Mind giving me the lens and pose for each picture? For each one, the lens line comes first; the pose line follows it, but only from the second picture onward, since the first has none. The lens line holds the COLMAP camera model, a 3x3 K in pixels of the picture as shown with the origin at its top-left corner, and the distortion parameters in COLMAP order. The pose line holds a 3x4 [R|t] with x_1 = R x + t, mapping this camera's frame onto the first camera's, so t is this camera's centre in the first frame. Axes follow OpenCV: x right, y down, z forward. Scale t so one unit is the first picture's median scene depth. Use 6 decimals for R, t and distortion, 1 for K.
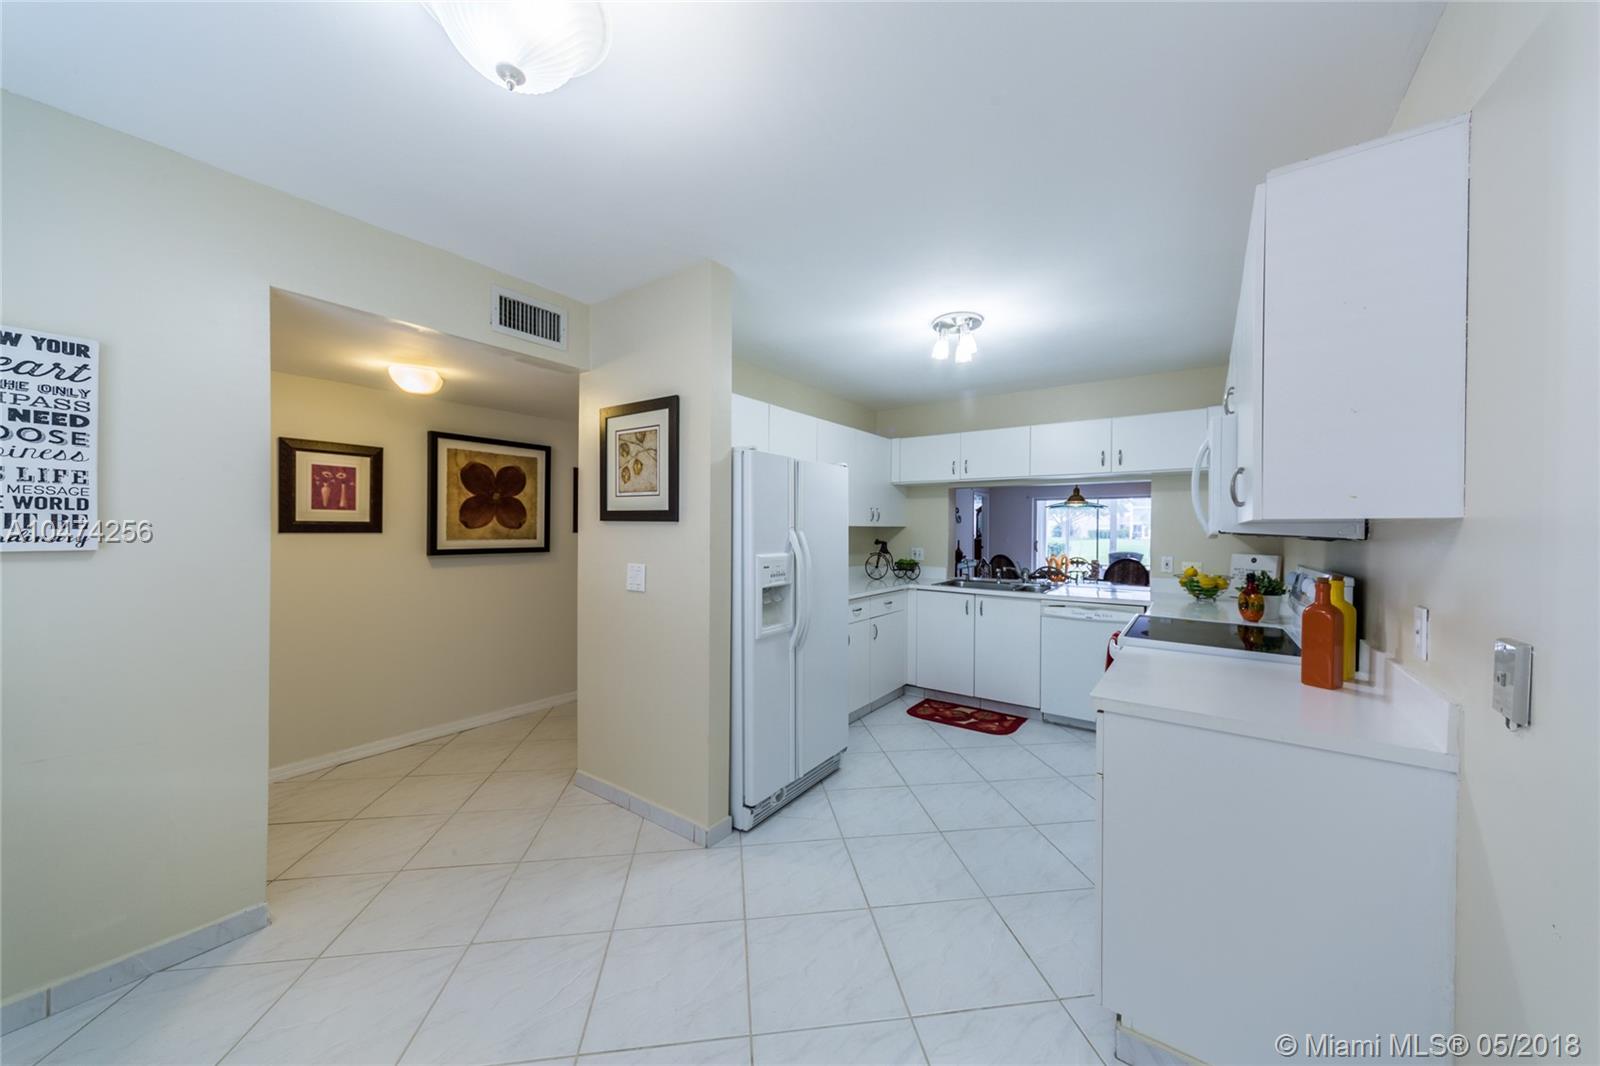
lens RADIAL K [[554.4, 0, 799.8], [0, 554.4, 532.1], [0, 0, 1]] dist [0.004970, -0.000197]
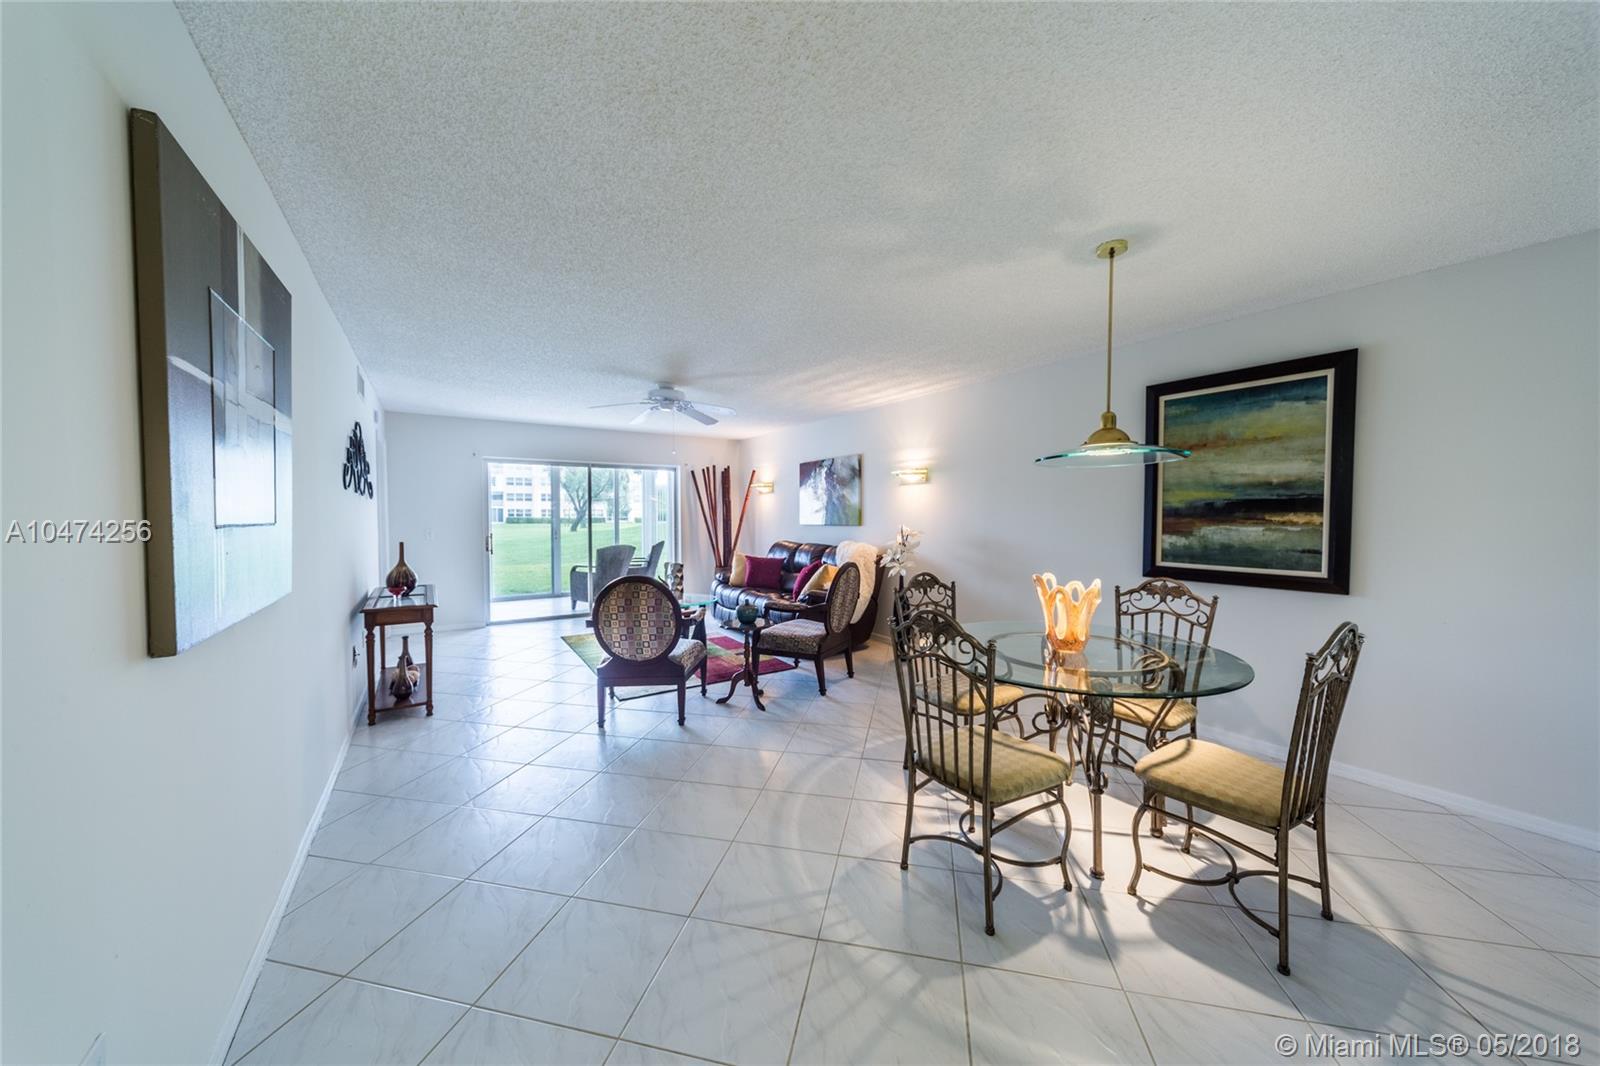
lens RADIAL K [[554.4, 0, 799.8], [0, 554.4, 532.1], [0, 0, 1]] dist [0.004970, -0.000197]
pose [[0.354471, -0.038036, 0.934293, 0.074749], [0.010649, 0.999272, 0.036641, -0.014946], [-0.935006, -0.003039, 0.354618, 2.023088]]
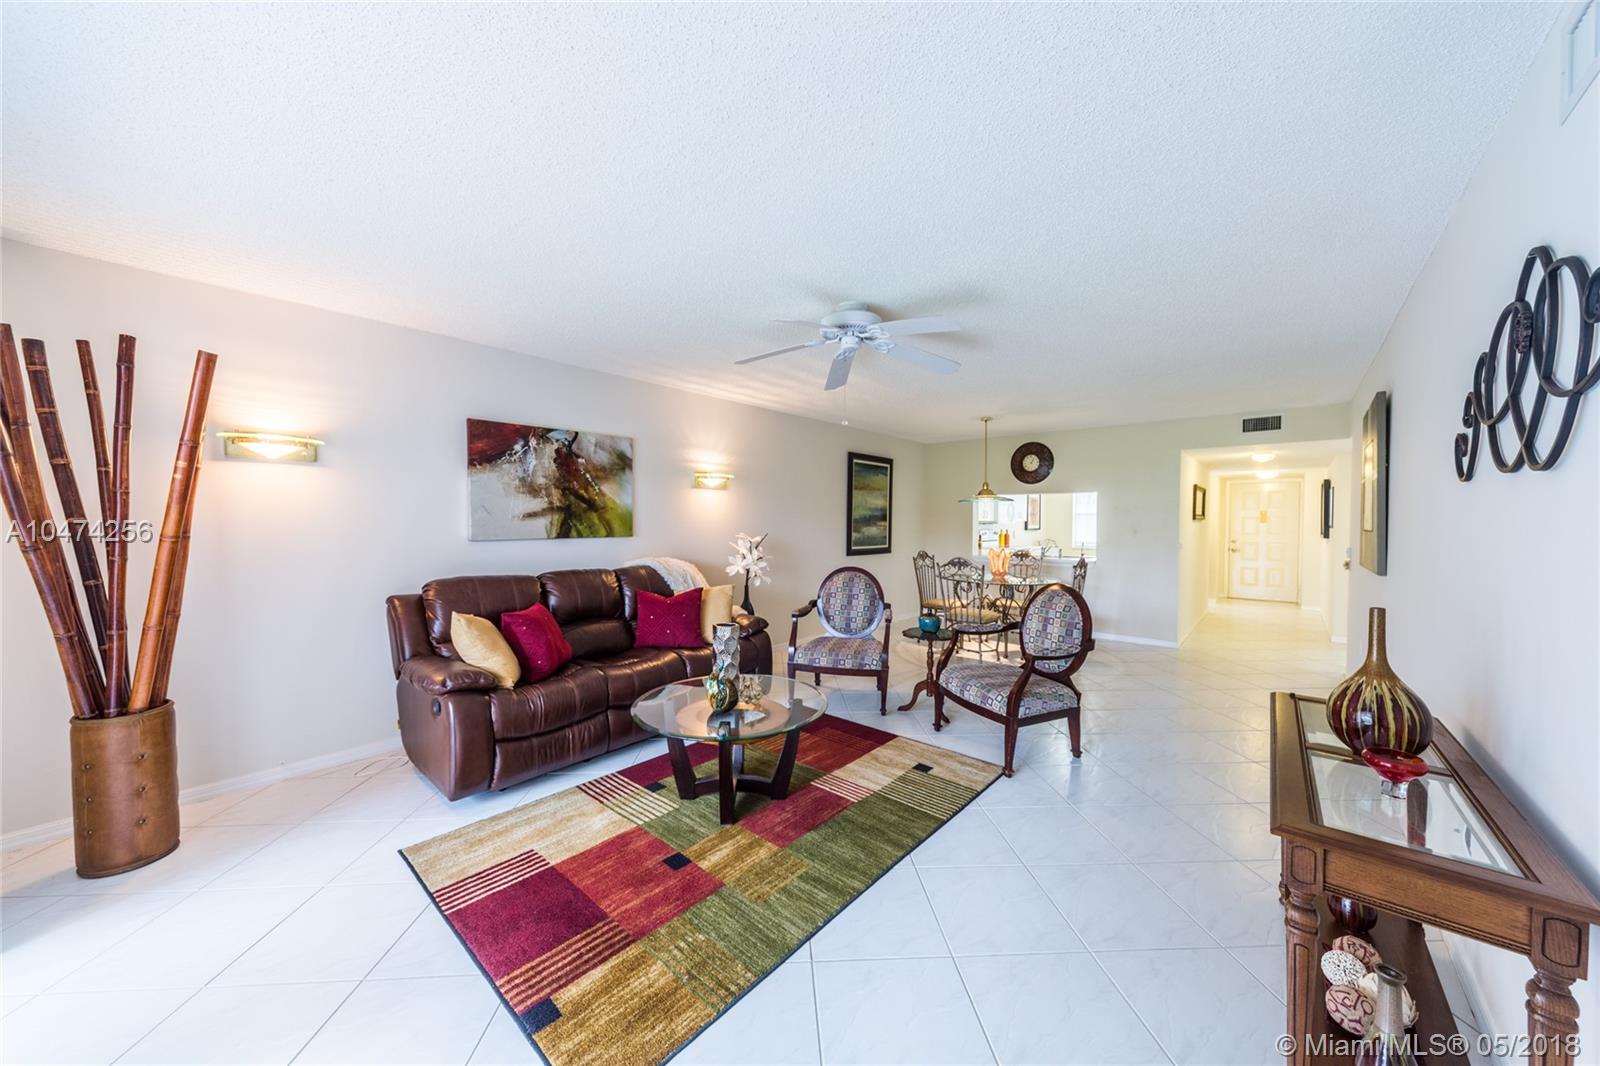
lens RADIAL K [[554.4, 0, 799.8], [0, 554.4, 532.1], [0, 0, 1]] dist [0.004970, -0.000197]
pose [[-0.995959, -0.014794, 0.088586, 1.426397], [-0.012231, 0.999493, 0.029404, -0.022537], [-0.088976, 0.028202, -0.995634, 3.896382]]
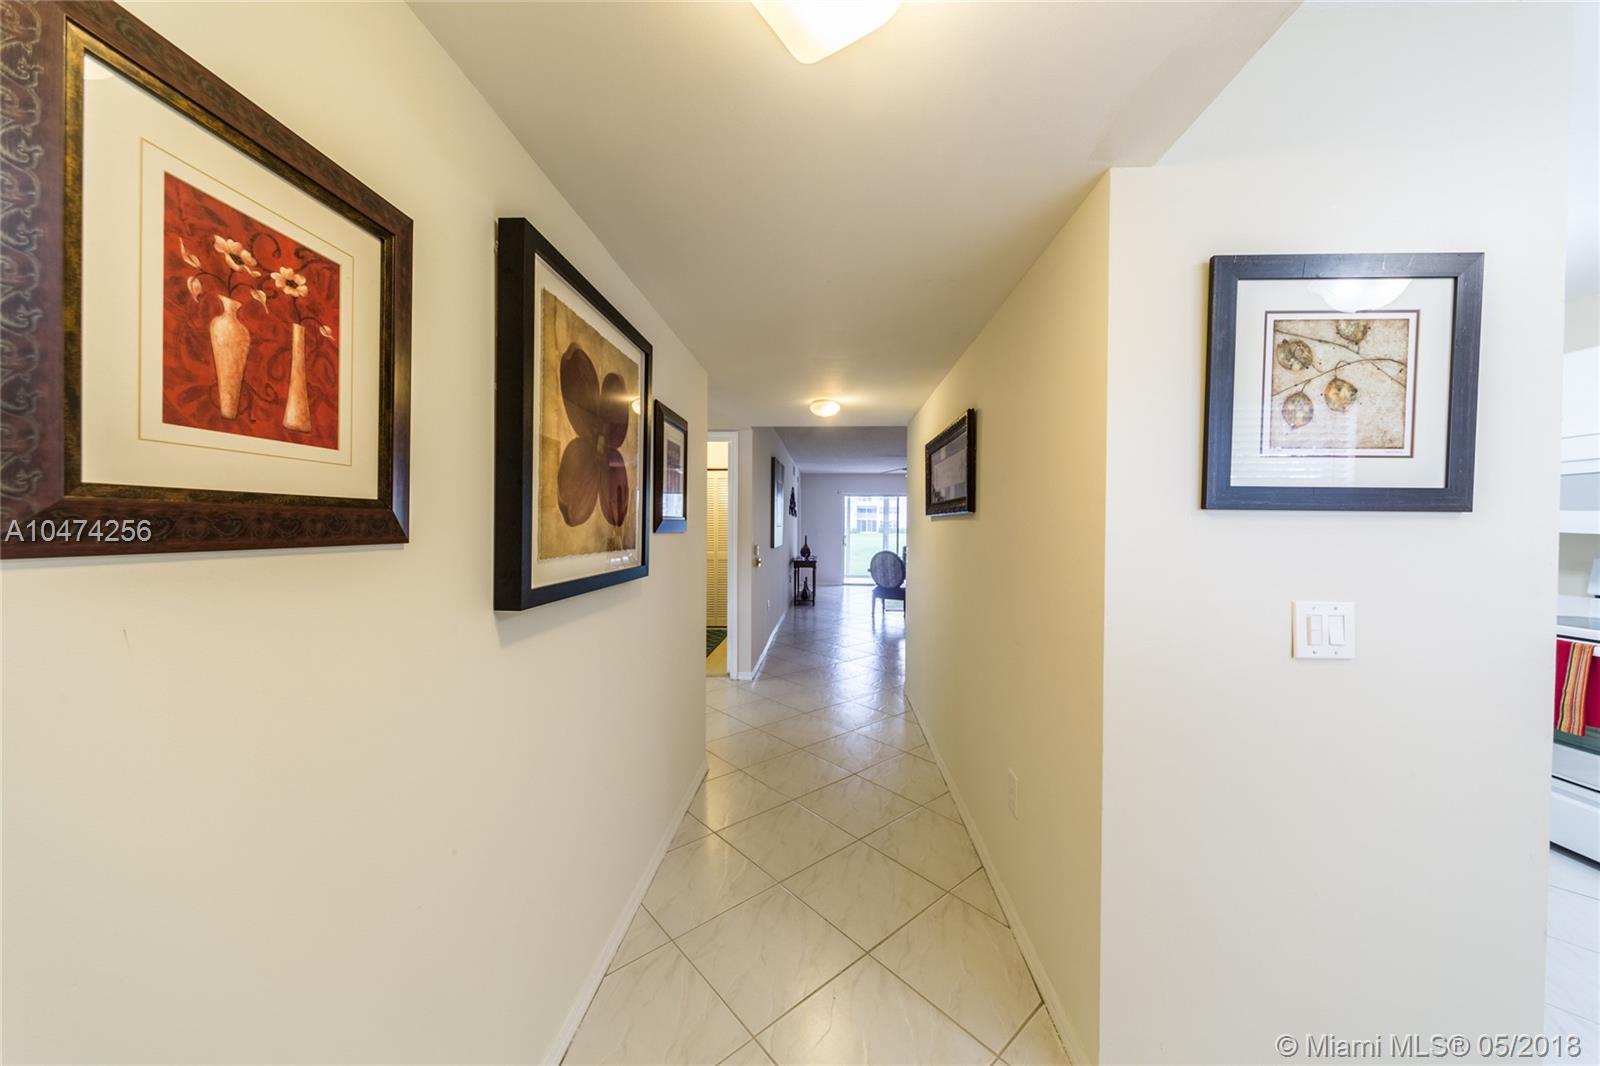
lens RADIAL K [[559.4, 0, 803.3], [0, 559.4, 533.3], [0, 0, 1]] dist [0.001531, -0.000006]
pose [[0.835166, -0.010663, 0.549895, -0.793071], [0.004479, 0.999911, 0.012586, -0.006468], [-0.549980, -0.008048, 0.835139, 0.722401]]
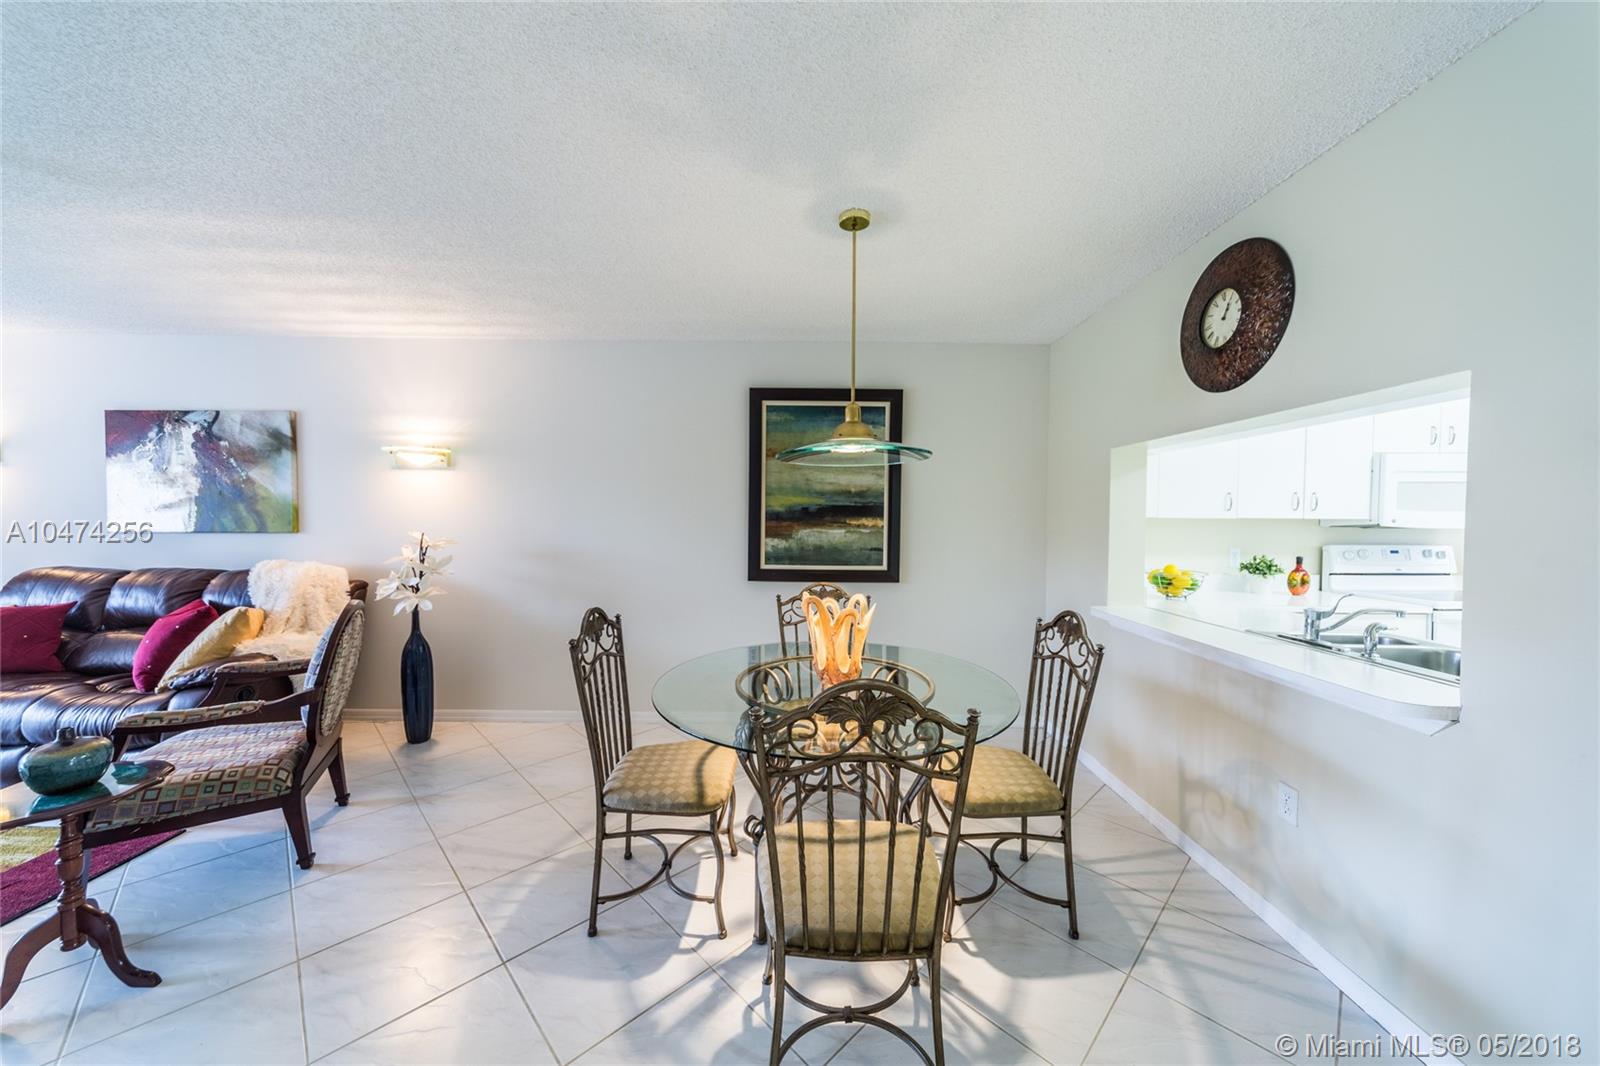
lens RADIAL K [[554.4, 0, 799.8], [0, 554.4, 532.1], [0, 0, 1]] dist [0.004970, -0.000197]
pose [[-0.586852, -0.034620, 0.808954, 0.433570], [-0.006939, 0.999264, 0.037731, -0.016084], [-0.809665, 0.016529, -0.586660, 2.350674]]
